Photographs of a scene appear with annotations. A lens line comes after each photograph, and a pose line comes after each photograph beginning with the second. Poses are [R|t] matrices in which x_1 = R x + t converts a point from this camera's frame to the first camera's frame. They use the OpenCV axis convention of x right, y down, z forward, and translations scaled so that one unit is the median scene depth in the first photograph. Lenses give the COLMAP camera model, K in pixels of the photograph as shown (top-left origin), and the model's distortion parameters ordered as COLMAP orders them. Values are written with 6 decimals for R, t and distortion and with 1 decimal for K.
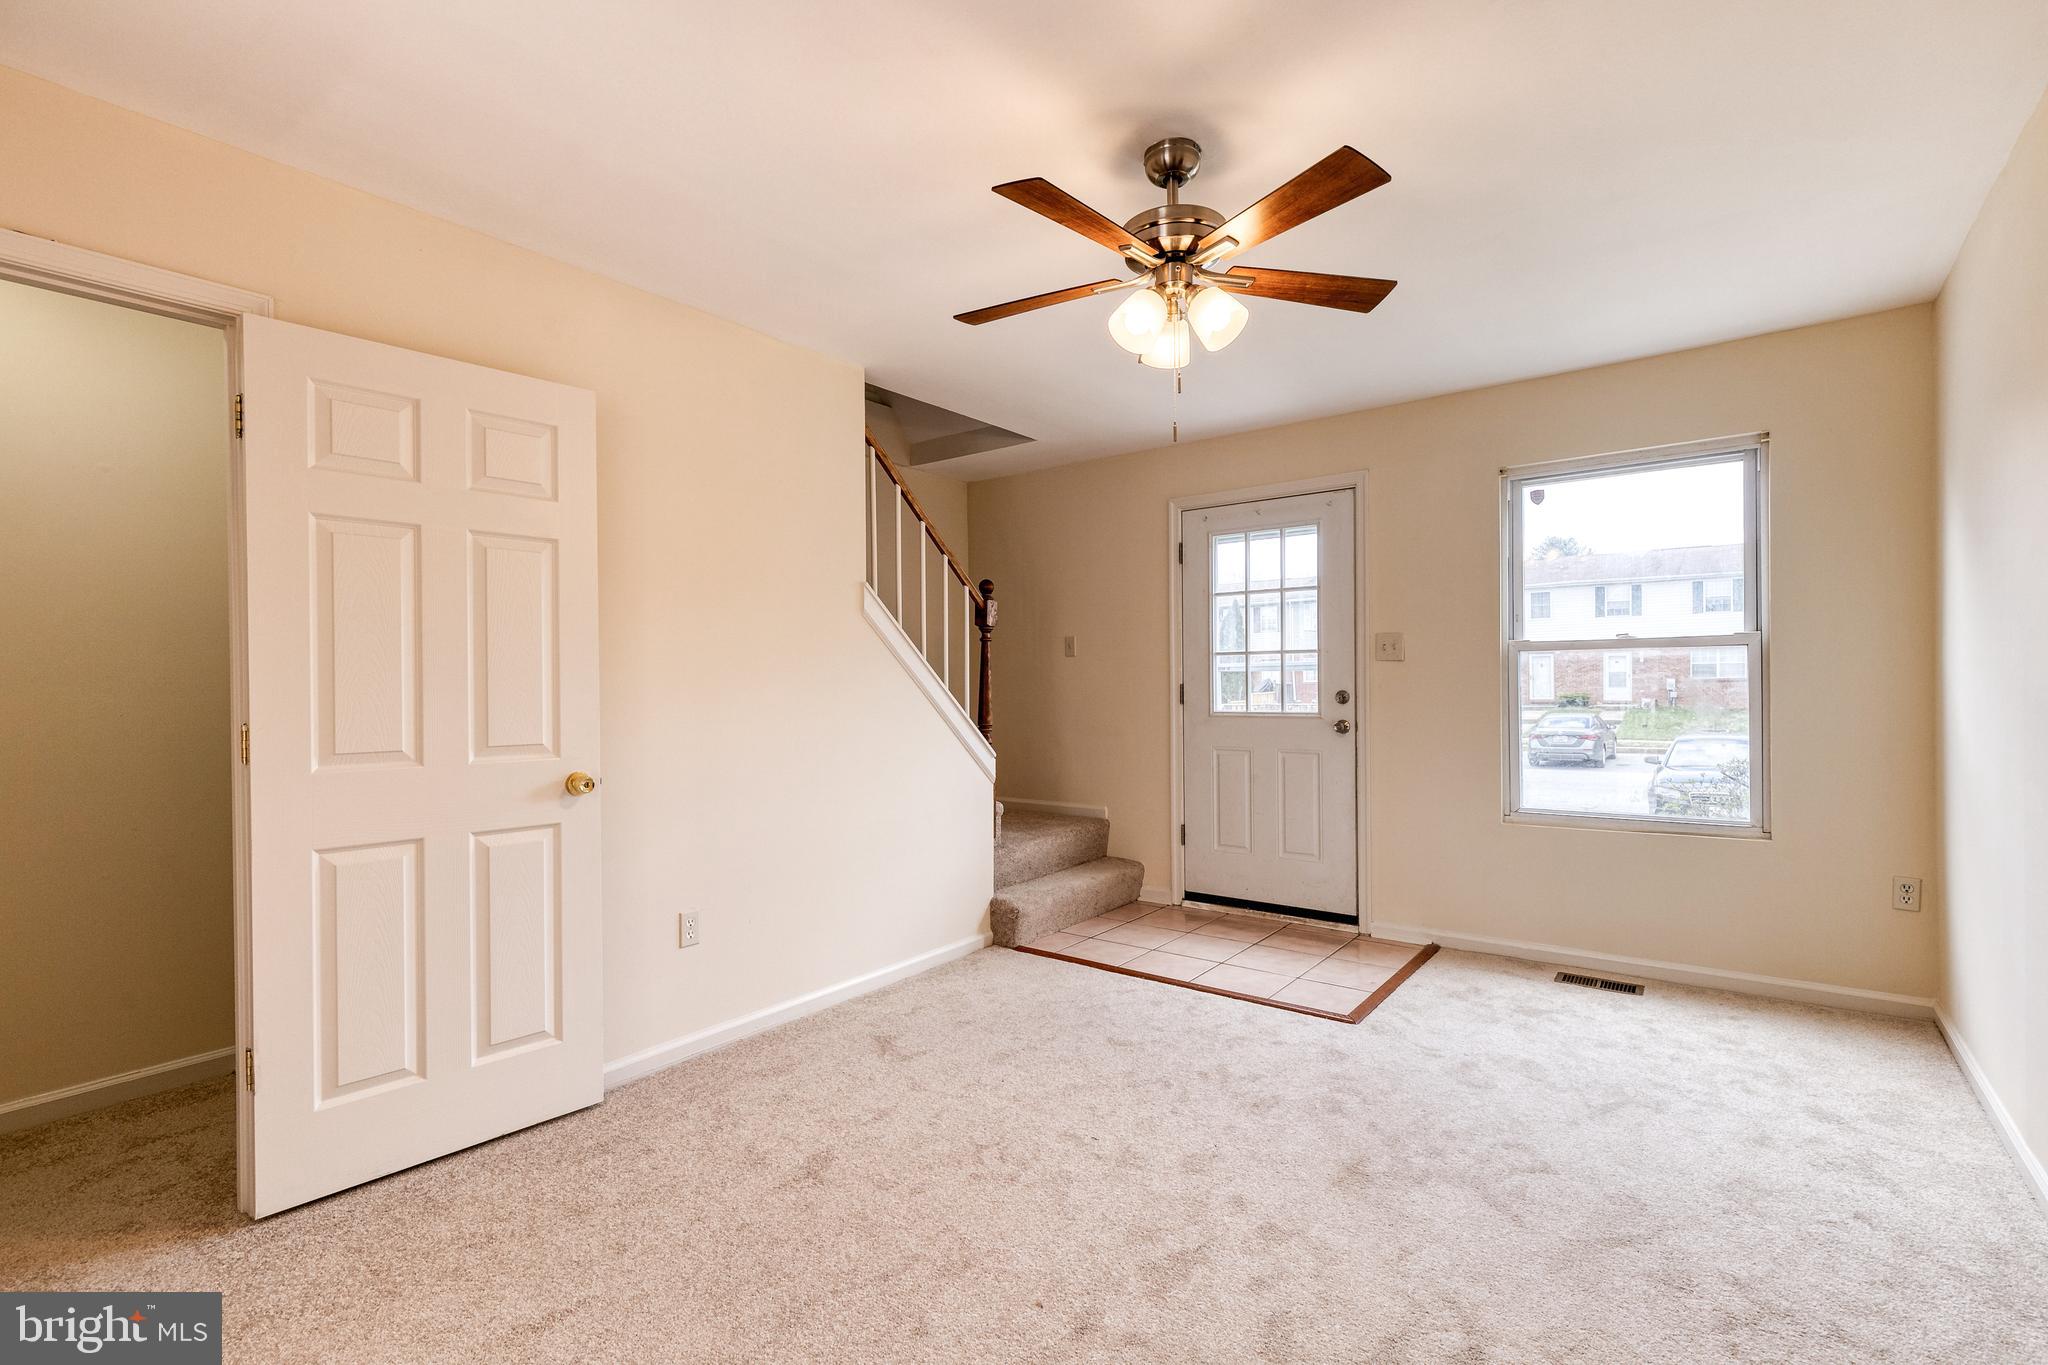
lens RADIAL K [[909.7, 0, 1050.3], [0, 909.7, 692.3], [0, 0, 1]] dist [0.014154, -0.005317]
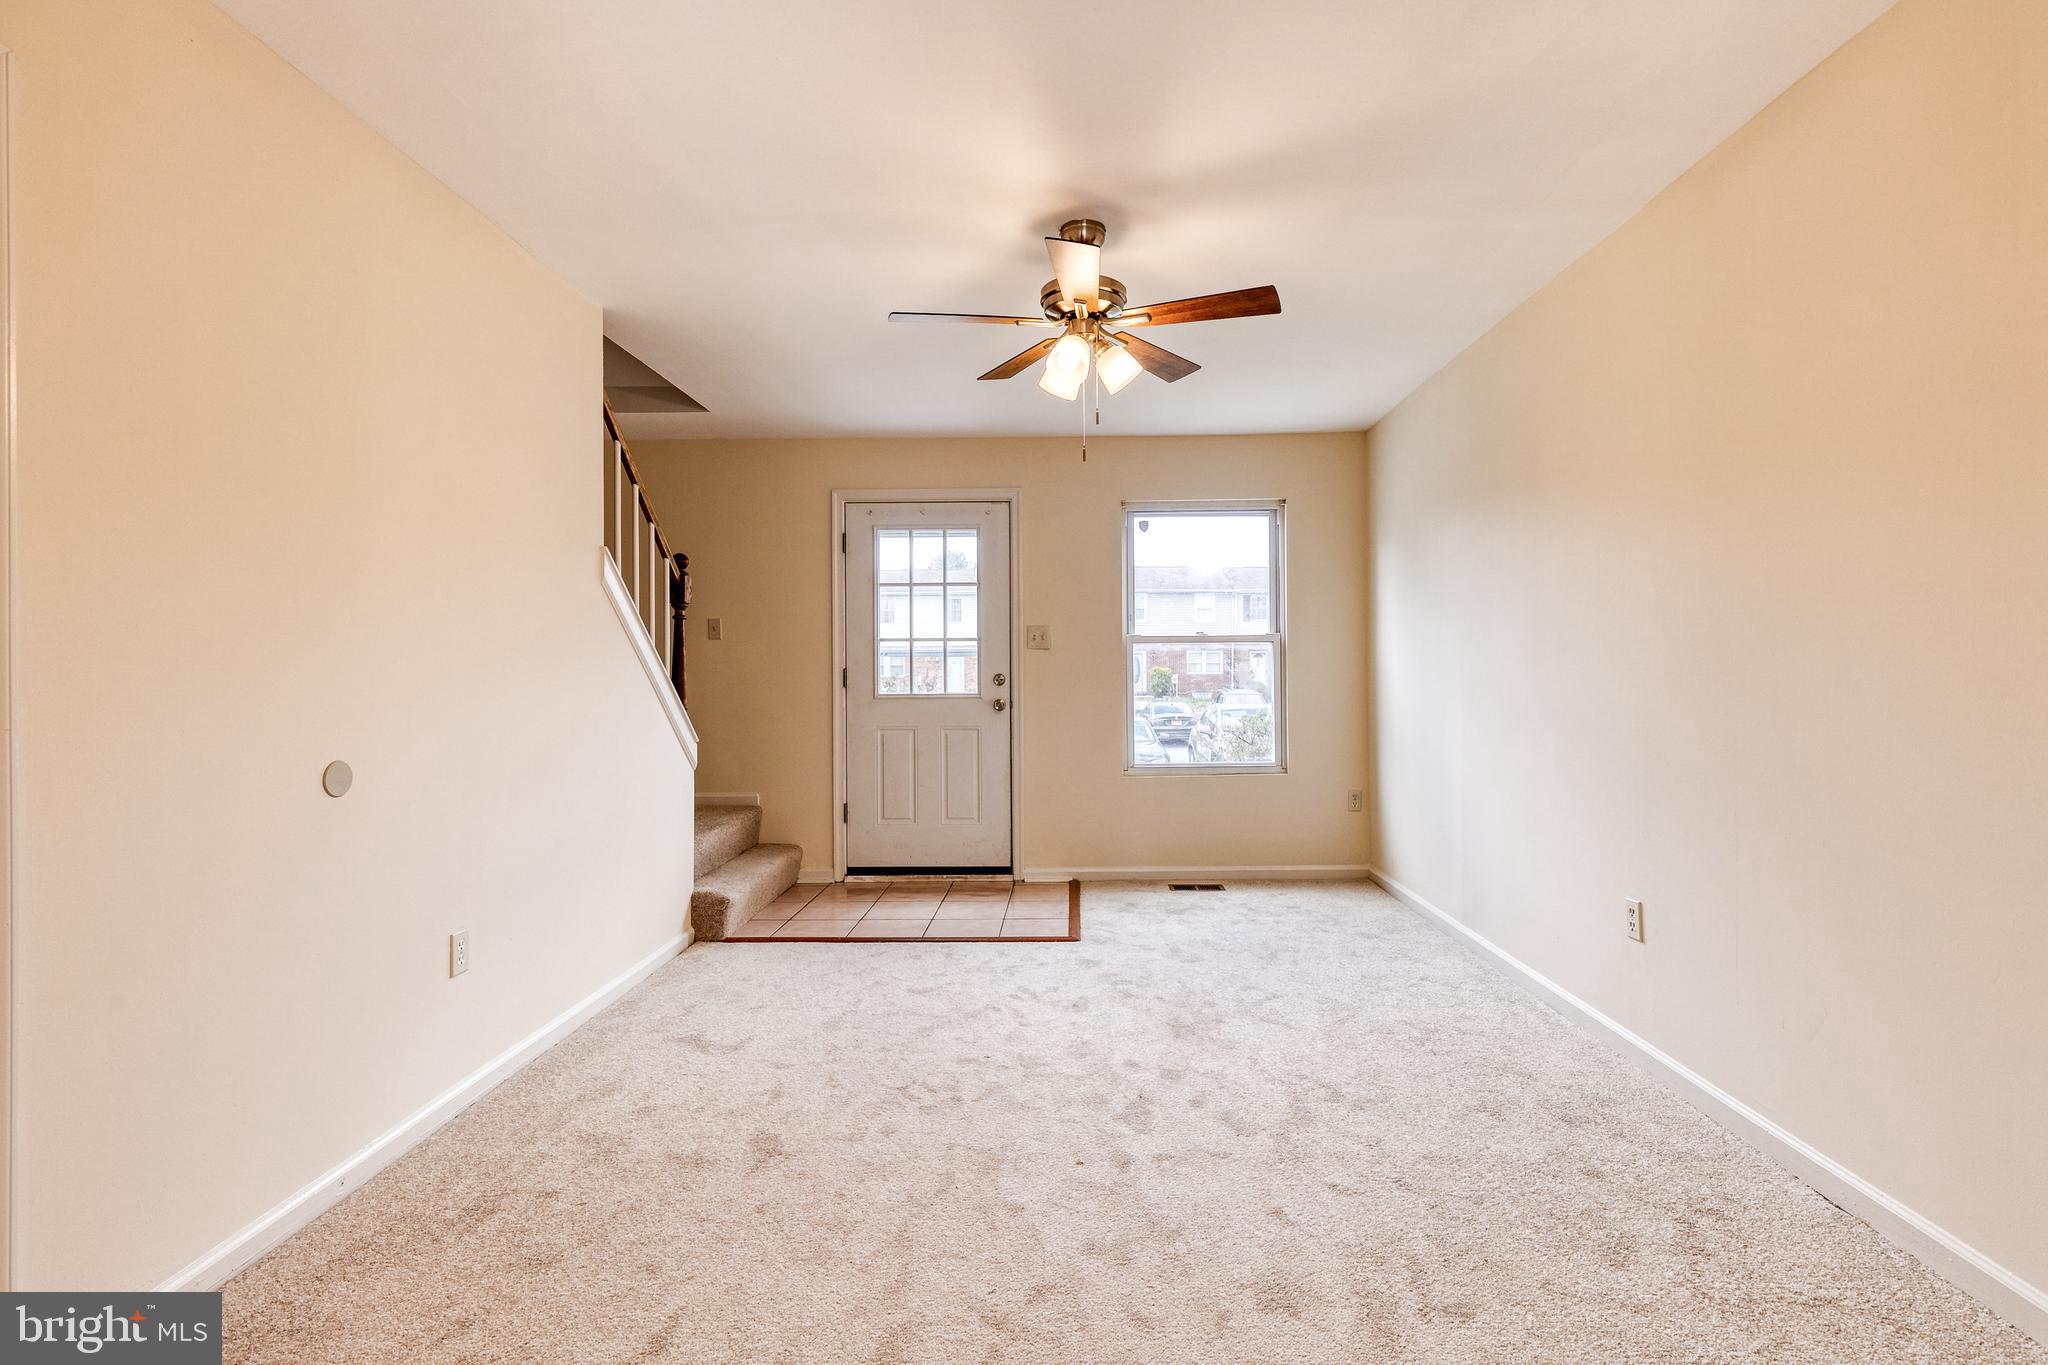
lens RADIAL K [[923.8, 0, 1042.6], [0, 923.8, 678.0], [0, 0, 1]] dist [0.010817, -0.000980]
pose [[0.811900, 0.002611, 0.583791, -0.356420], [0.004650, 0.999929, -0.010939, 0.018240], [-0.583778, 0.011596, 0.811831, 0.010521]]
